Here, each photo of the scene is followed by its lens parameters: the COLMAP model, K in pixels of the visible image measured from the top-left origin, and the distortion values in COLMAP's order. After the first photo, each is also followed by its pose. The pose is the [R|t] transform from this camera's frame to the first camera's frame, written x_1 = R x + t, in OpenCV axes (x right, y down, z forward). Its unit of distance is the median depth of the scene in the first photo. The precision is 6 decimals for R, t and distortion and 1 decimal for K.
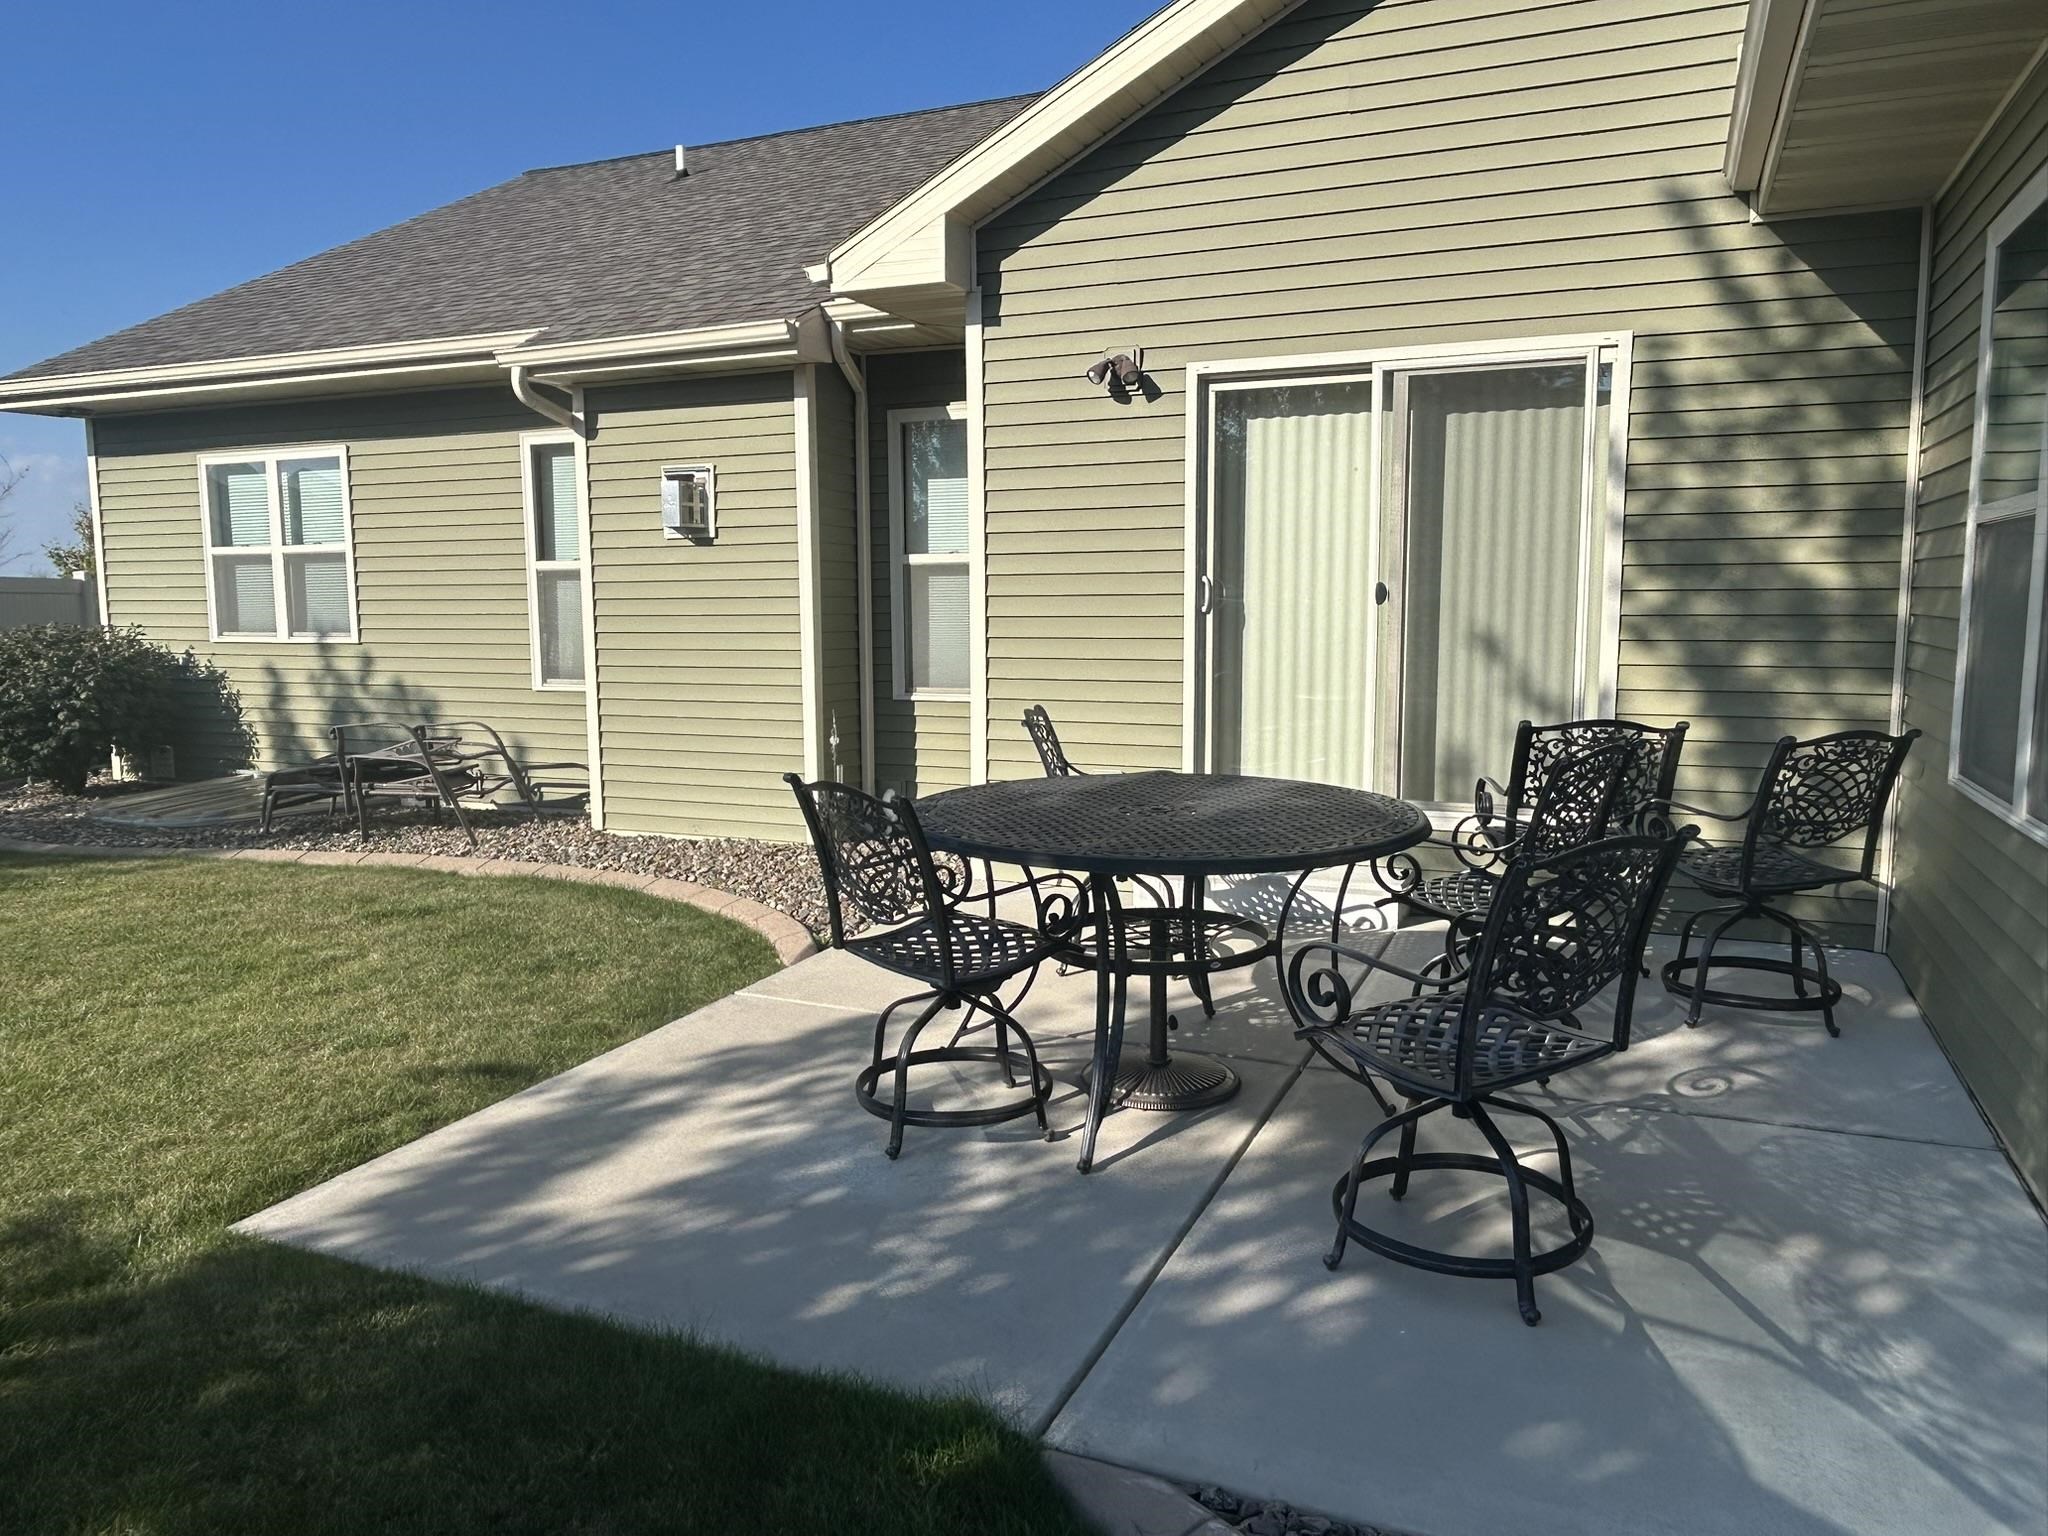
lens RADIAL K [[1452.9, 0, 1021.4], [0, 1452.9, 757.1], [0, 0, 1]] dist [0.009704, -0.011949]
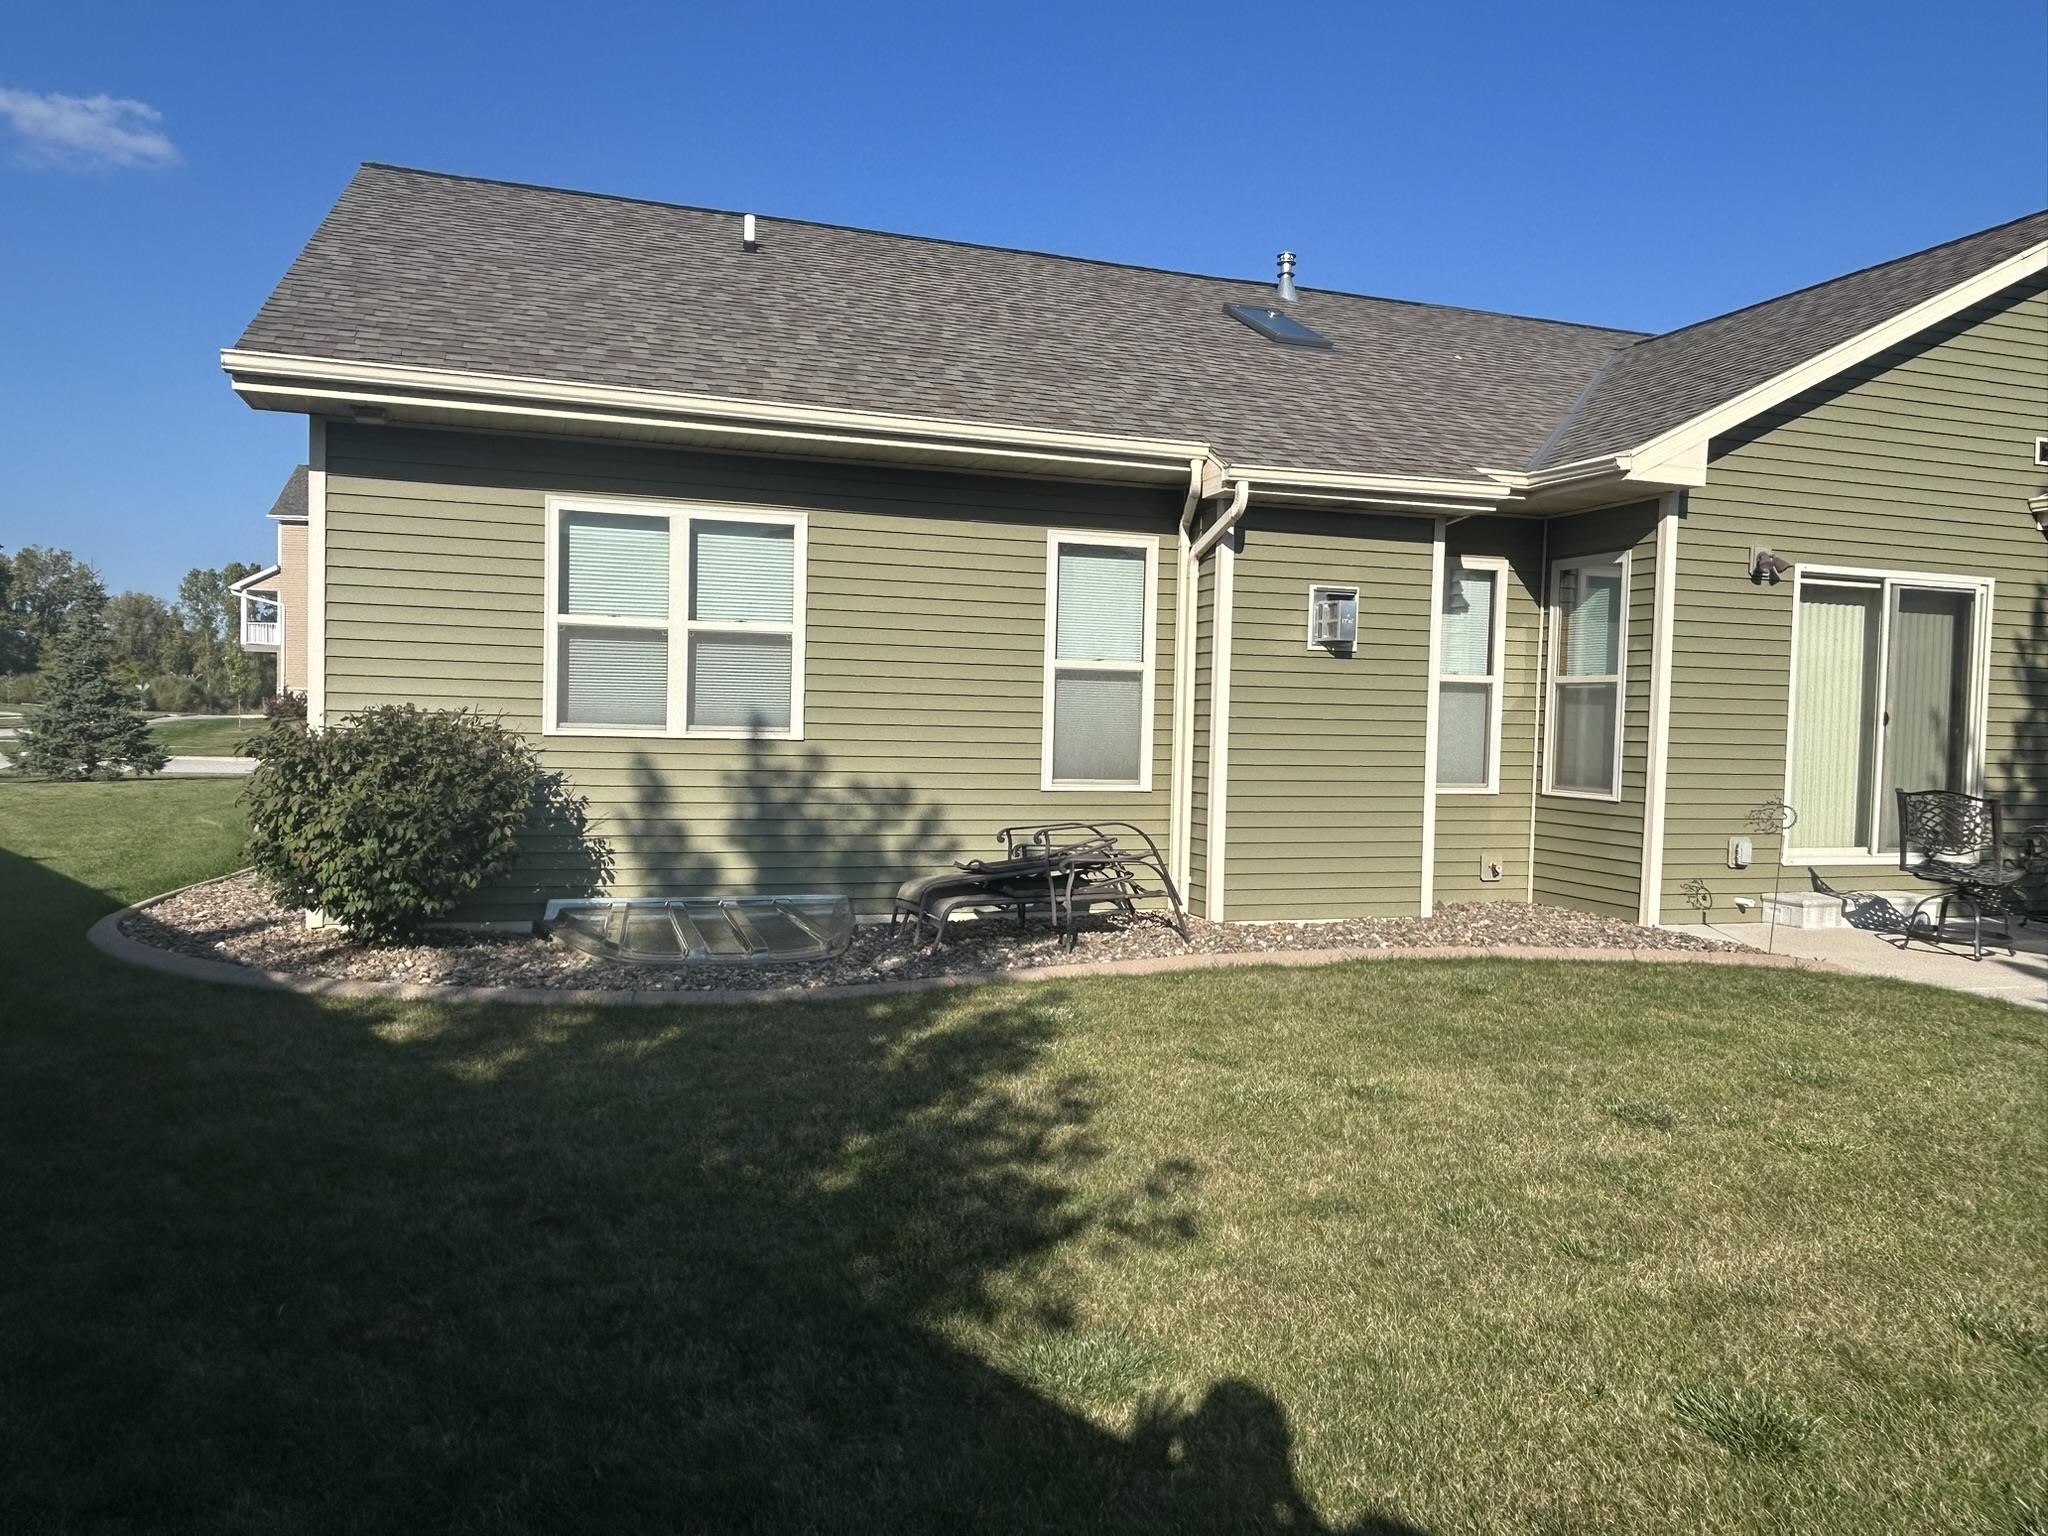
lens RADIAL K [[1452.9, 0, 1025.6], [0, 1452.9, 778.1], [0, 0, 1]] dist [0.009704, -0.011949]
pose [[0.738596, -0.001939, 0.674146, -0.925798], [0.045556, 0.997854, -0.047040, -0.008556], [-0.672608, 0.065455, 0.737099, 0.271217]]
